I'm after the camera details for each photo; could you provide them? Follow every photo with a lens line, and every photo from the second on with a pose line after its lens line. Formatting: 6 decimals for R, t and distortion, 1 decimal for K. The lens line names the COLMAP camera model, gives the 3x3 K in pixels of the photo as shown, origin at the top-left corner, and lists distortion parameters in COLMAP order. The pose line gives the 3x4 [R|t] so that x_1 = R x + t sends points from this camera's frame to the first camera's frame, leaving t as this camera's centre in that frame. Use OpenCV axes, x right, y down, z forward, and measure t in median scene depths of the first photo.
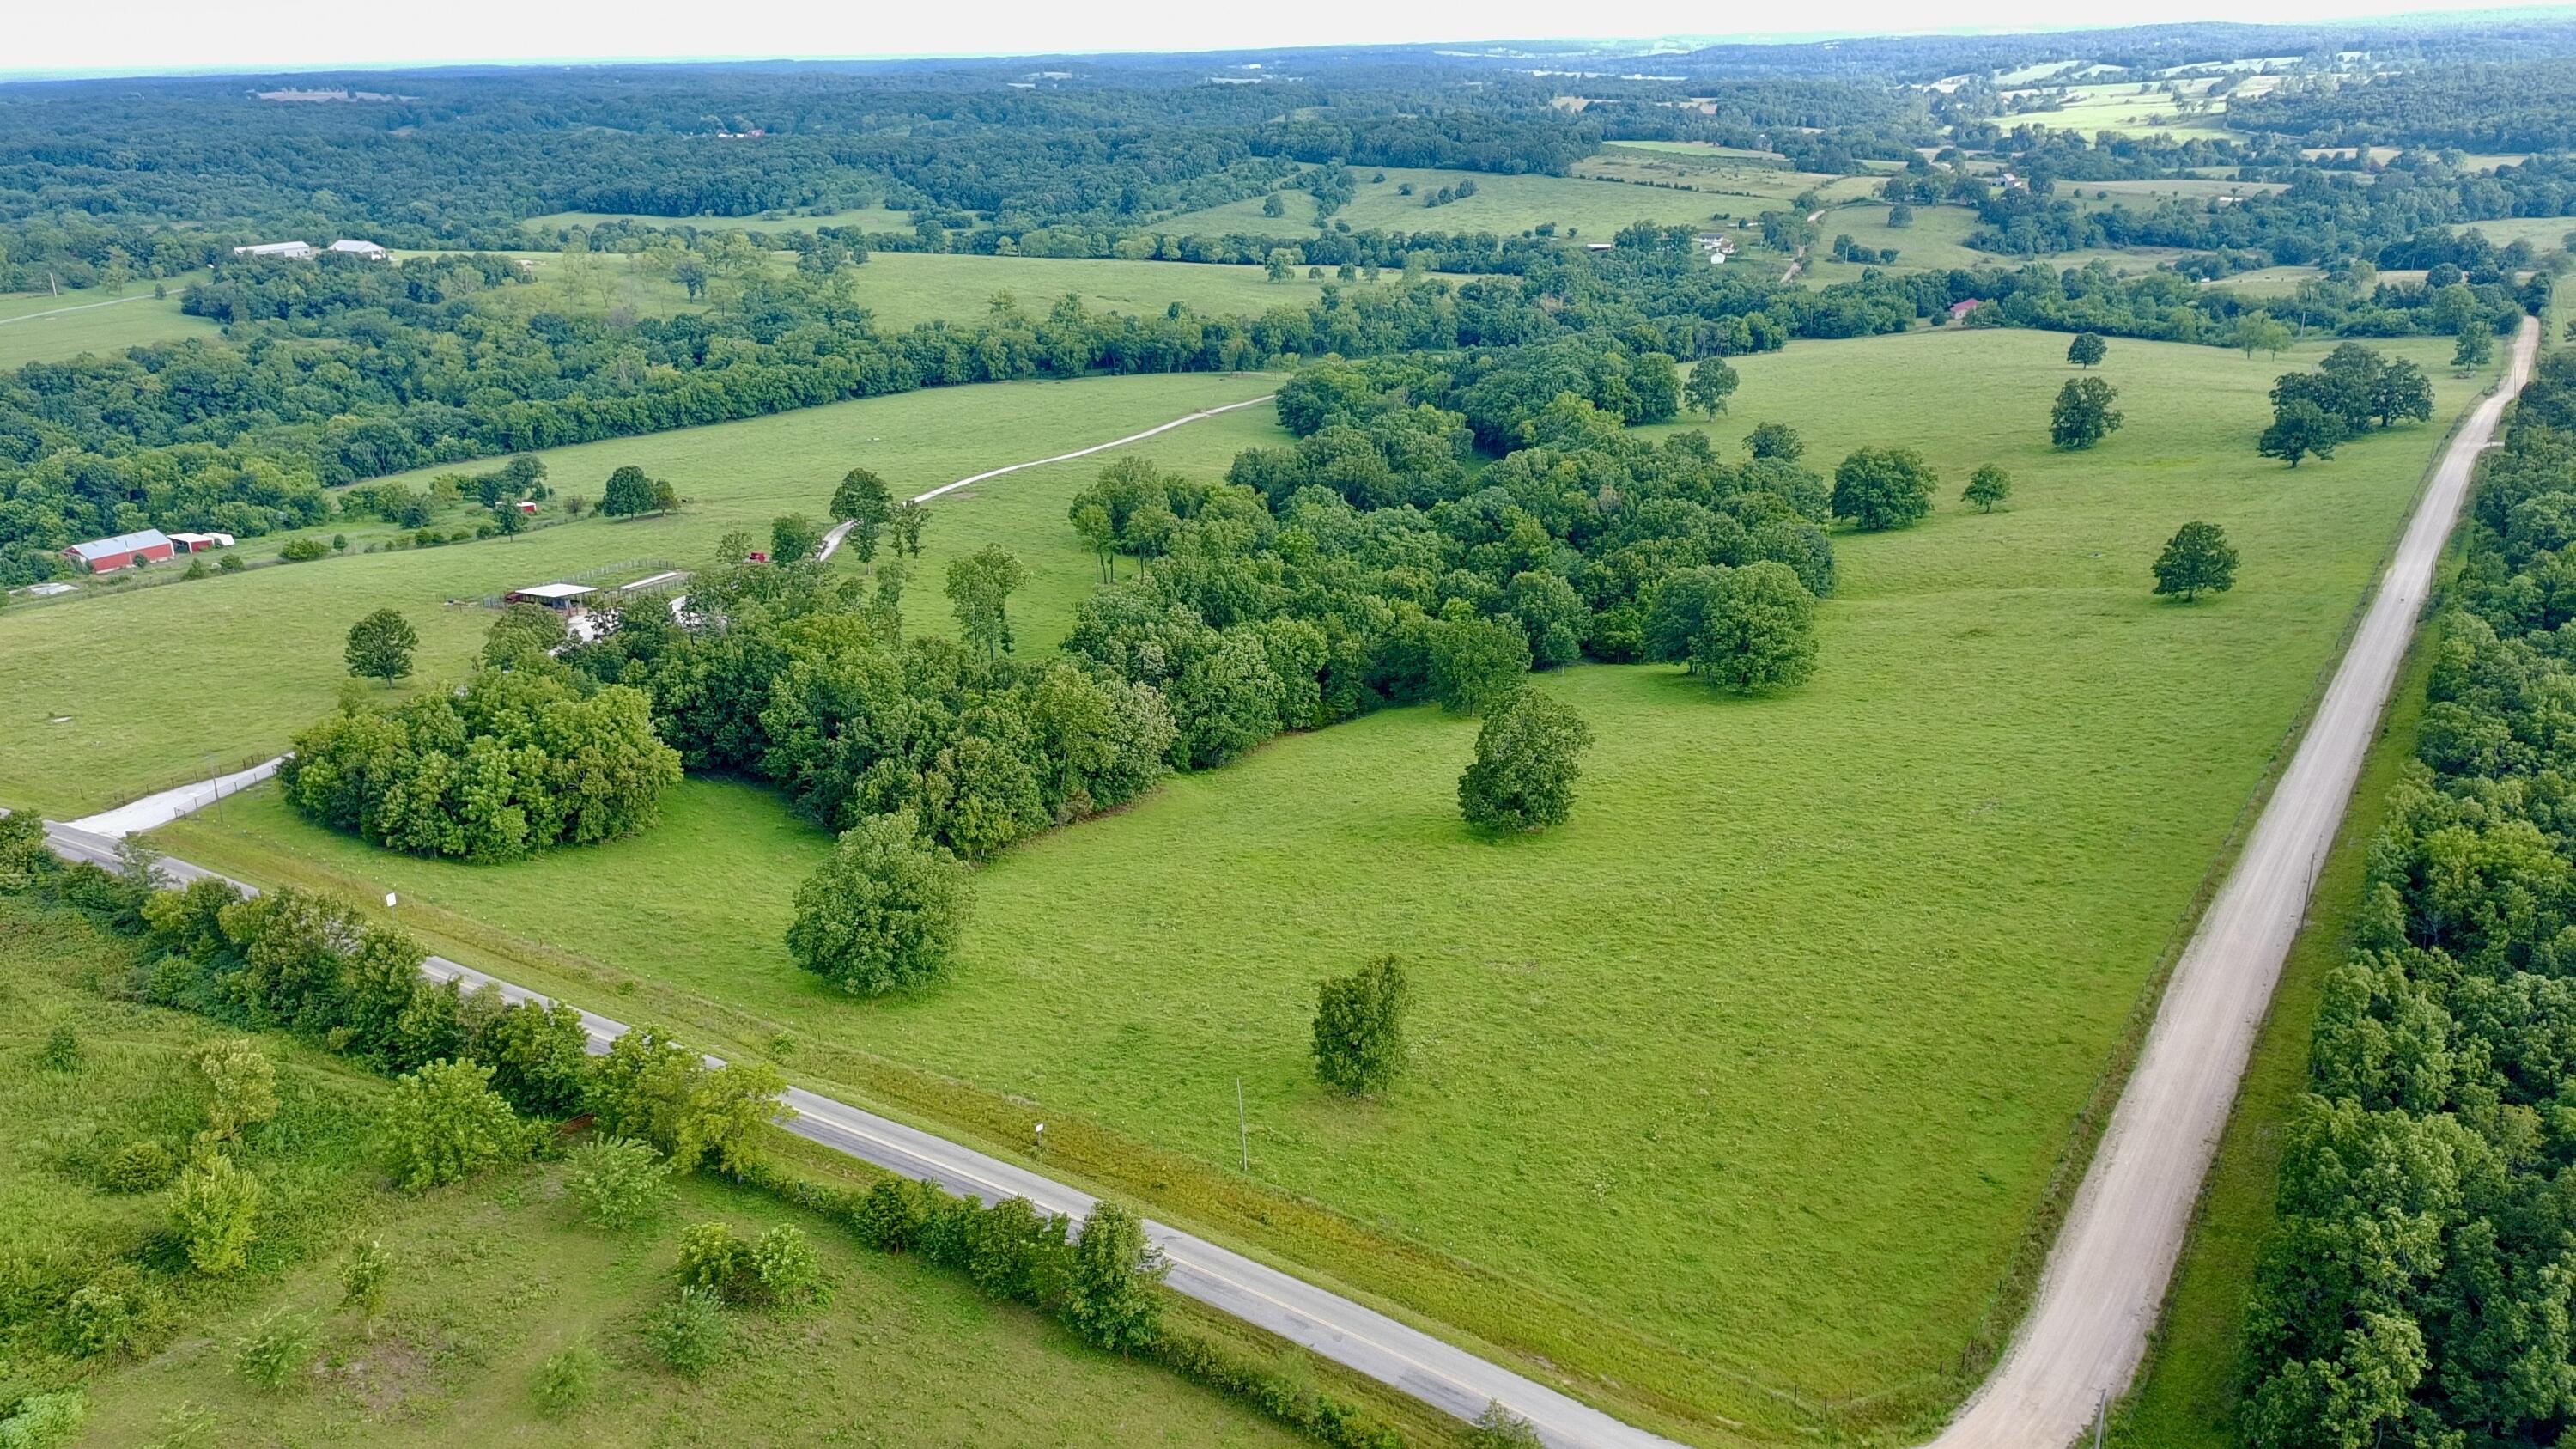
lens RADIAL K [[1971.1, 0, 1289.8], [0, 1971.1, 721.9], [0, 0, 1]] dist [0.061304, -0.066358]
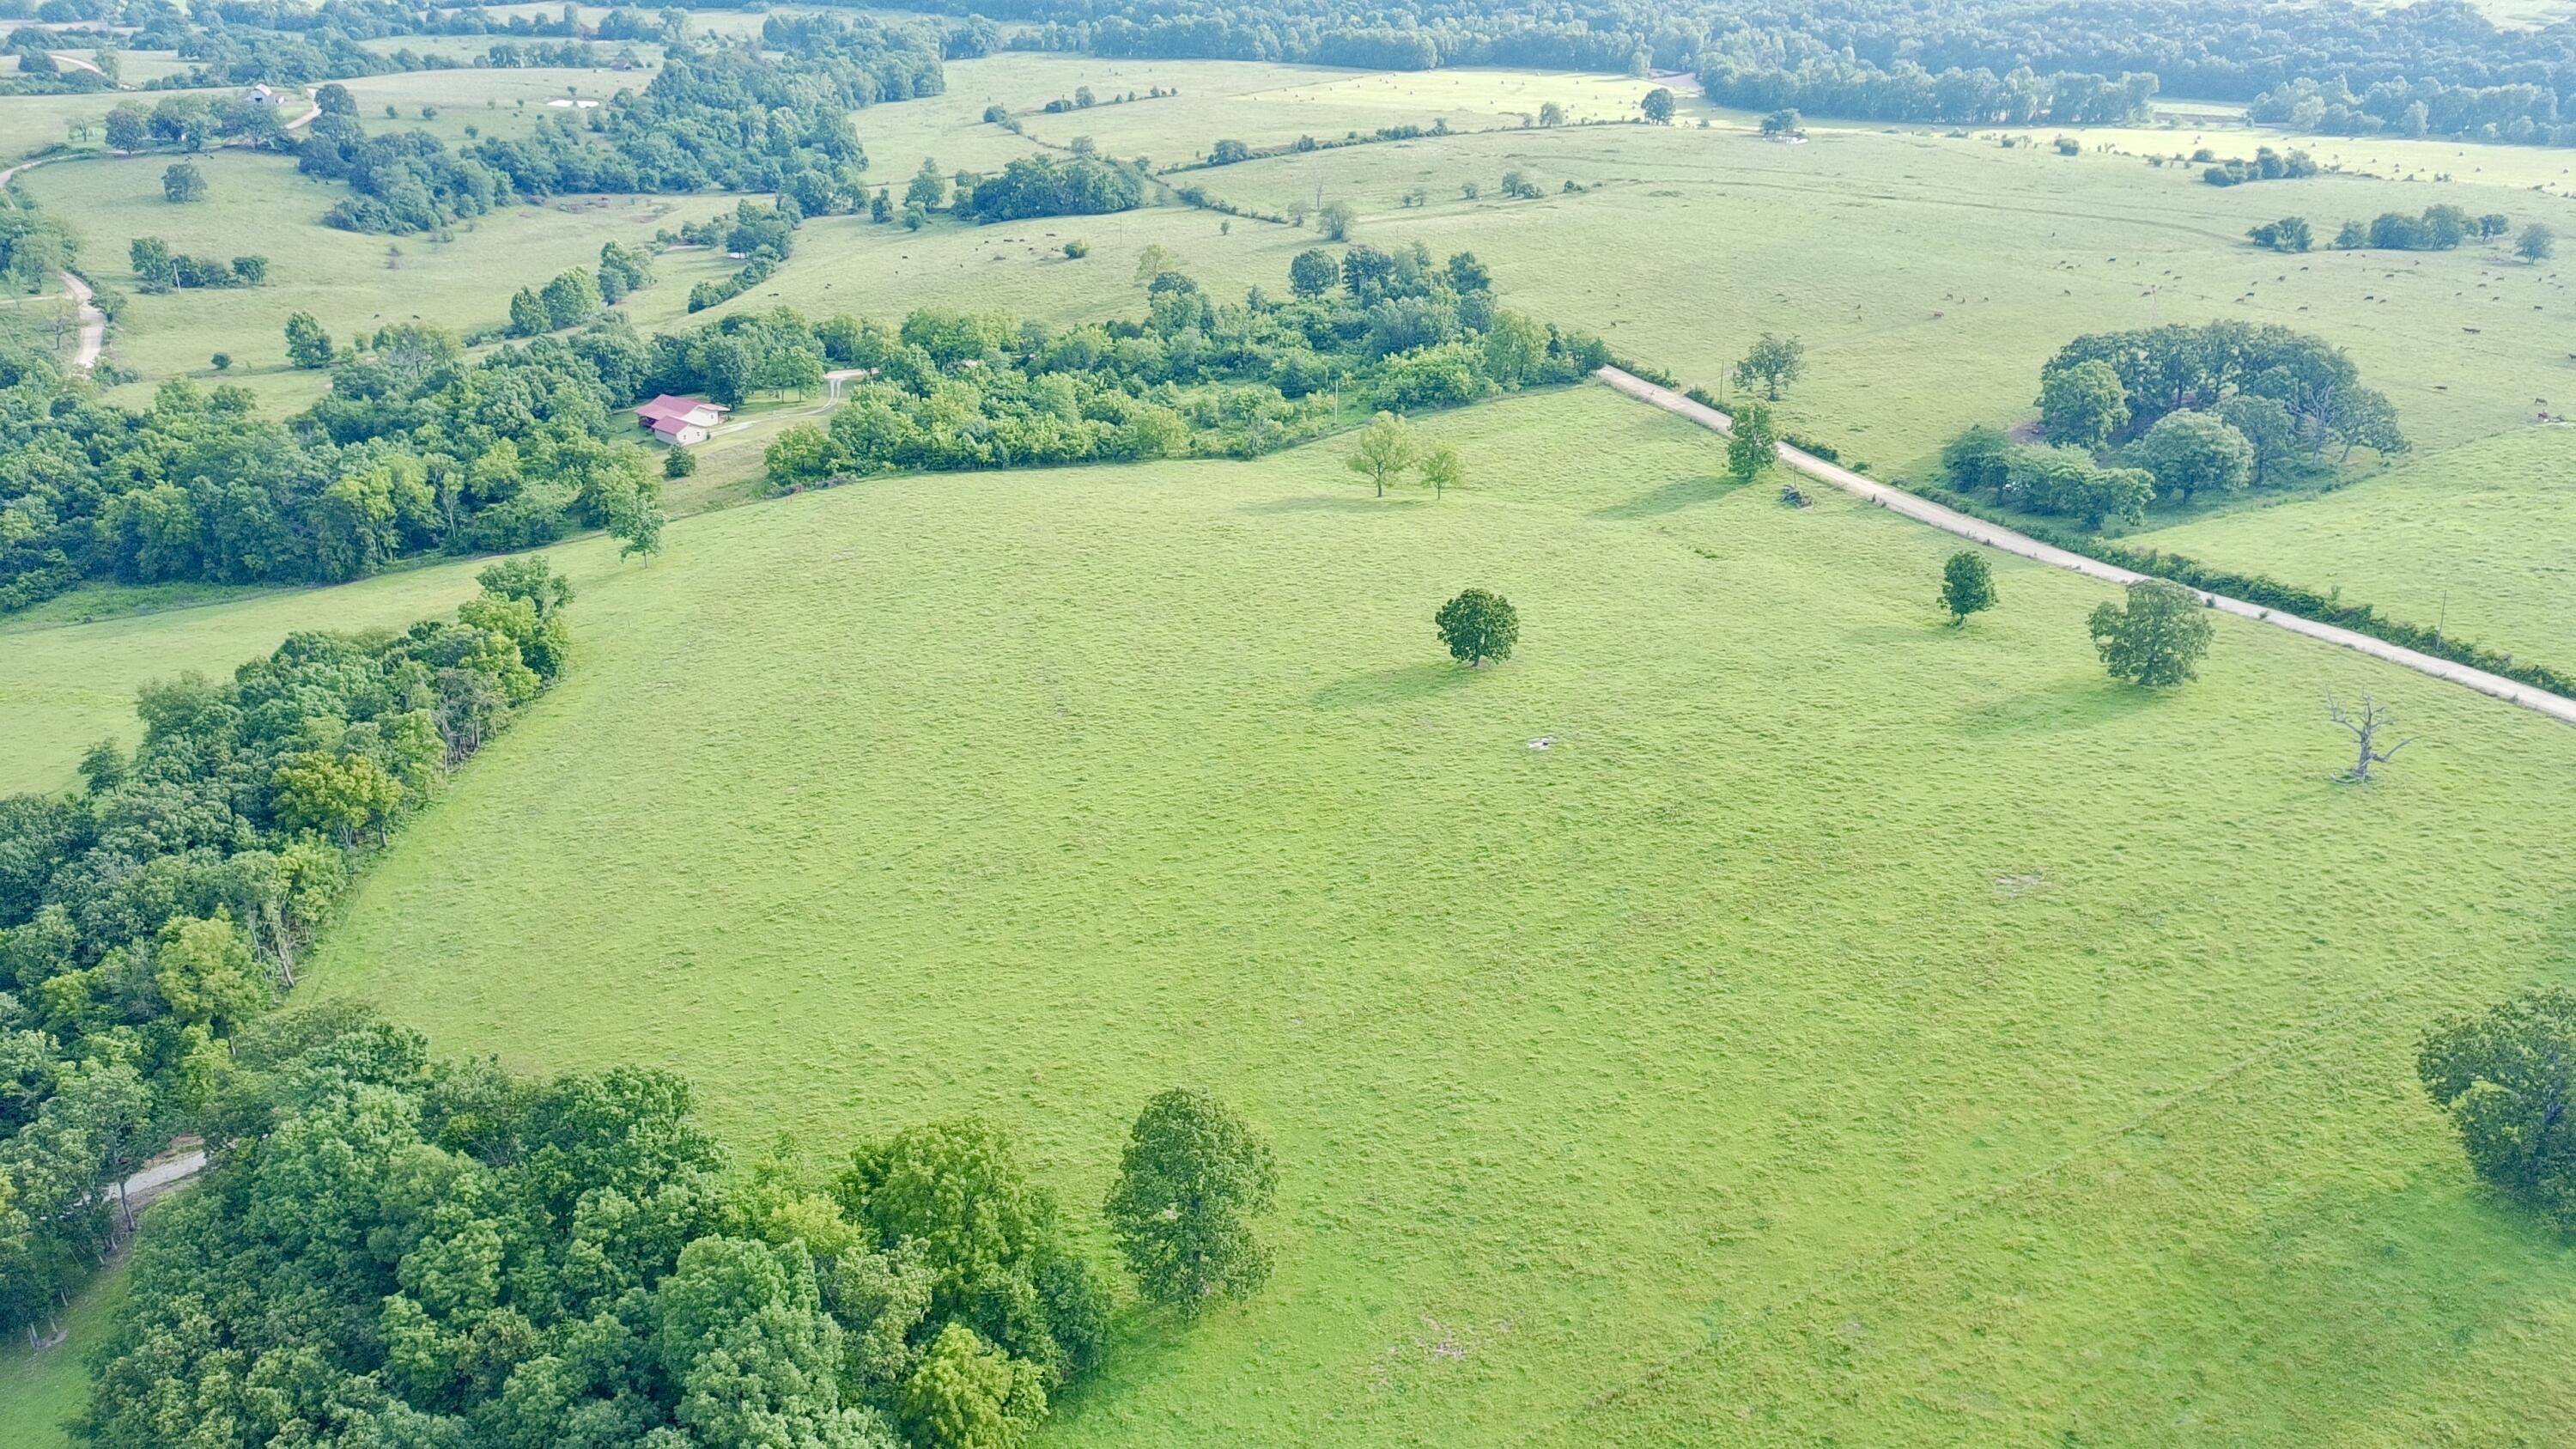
lens RADIAL K [[1971.1, 0, 1284.2], [0, 1971.1, 714.7], [0, 0, 1]] dist [0.061304, -0.066358]
pose [[0.594393, -0.304667, 0.744228, 0.012533], [0.246654, 0.949919, 0.191877, -0.123856], [-0.765415, 0.069516, 0.639772, 0.345322]]
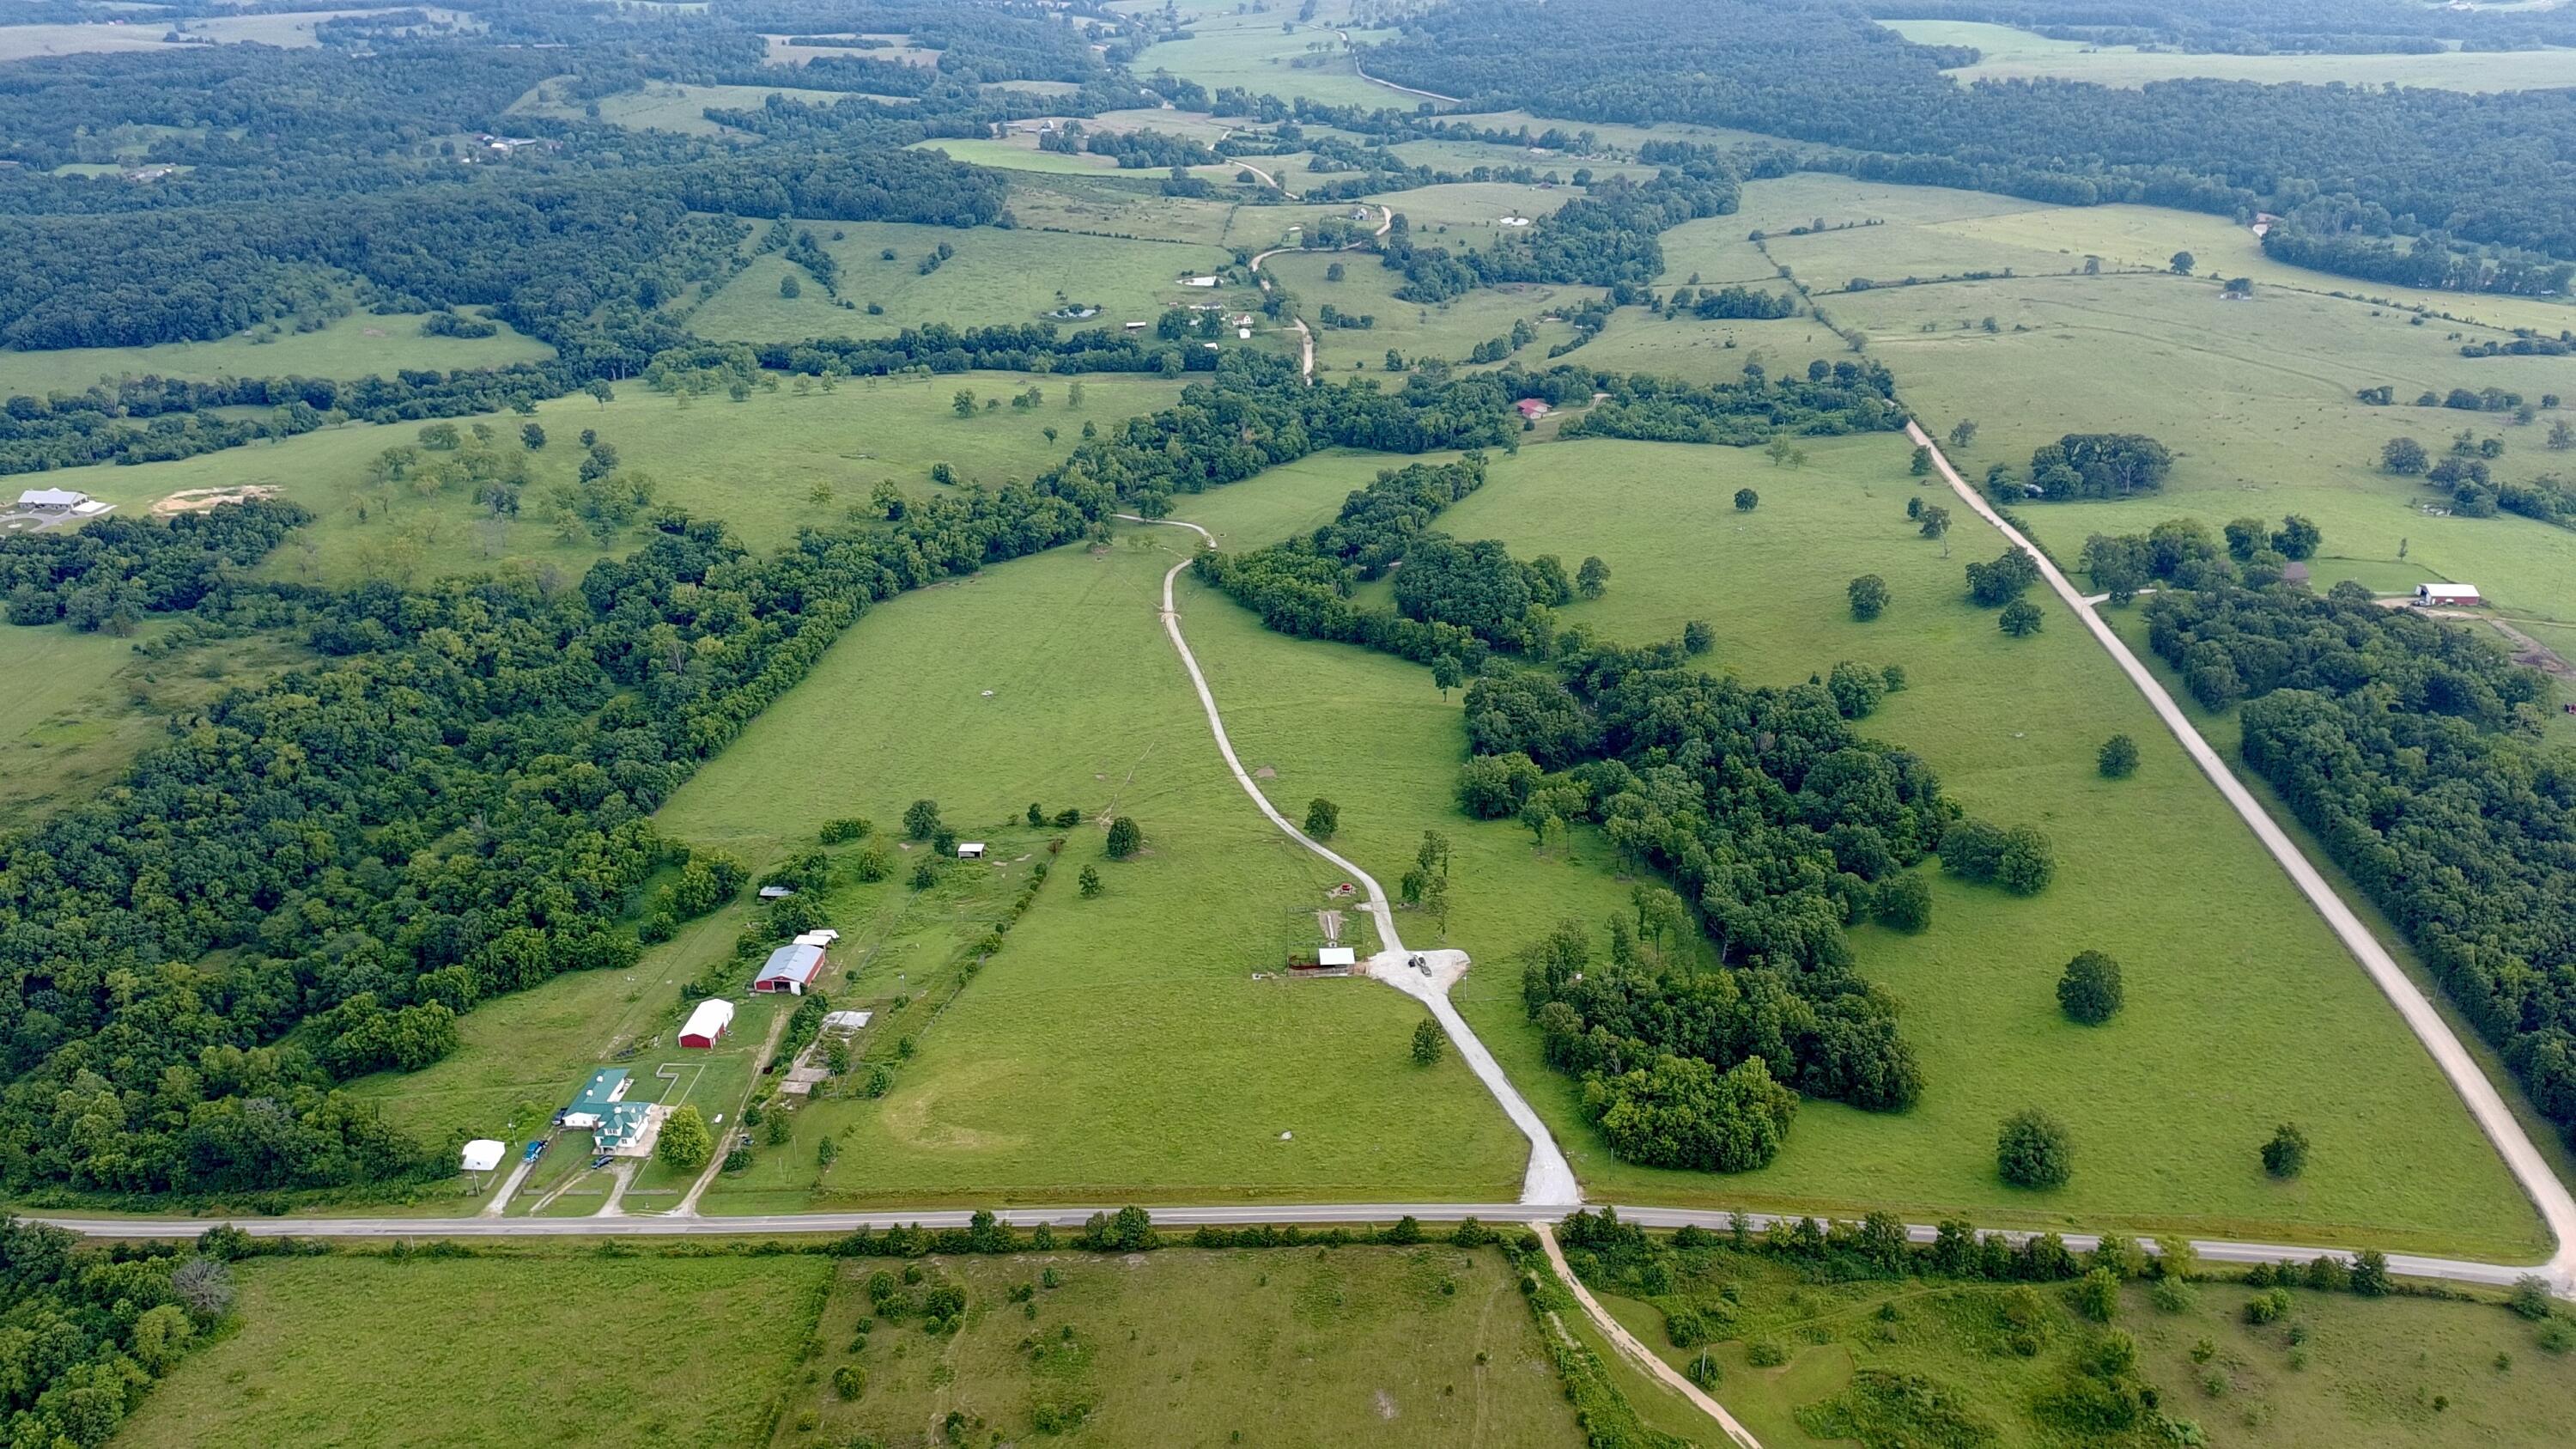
lens RADIAL K [[1971.1, 0, 1281.0], [0, 1971.1, 711.6], [0, 0, 1]] dist [0.061304, -0.066358]
pose [[0.881257, -0.182901, 0.435814, -0.283285], [0.145676, 0.982308, 0.117683, -0.119800], [-0.449628, -0.040222, 0.892310, -0.095126]]
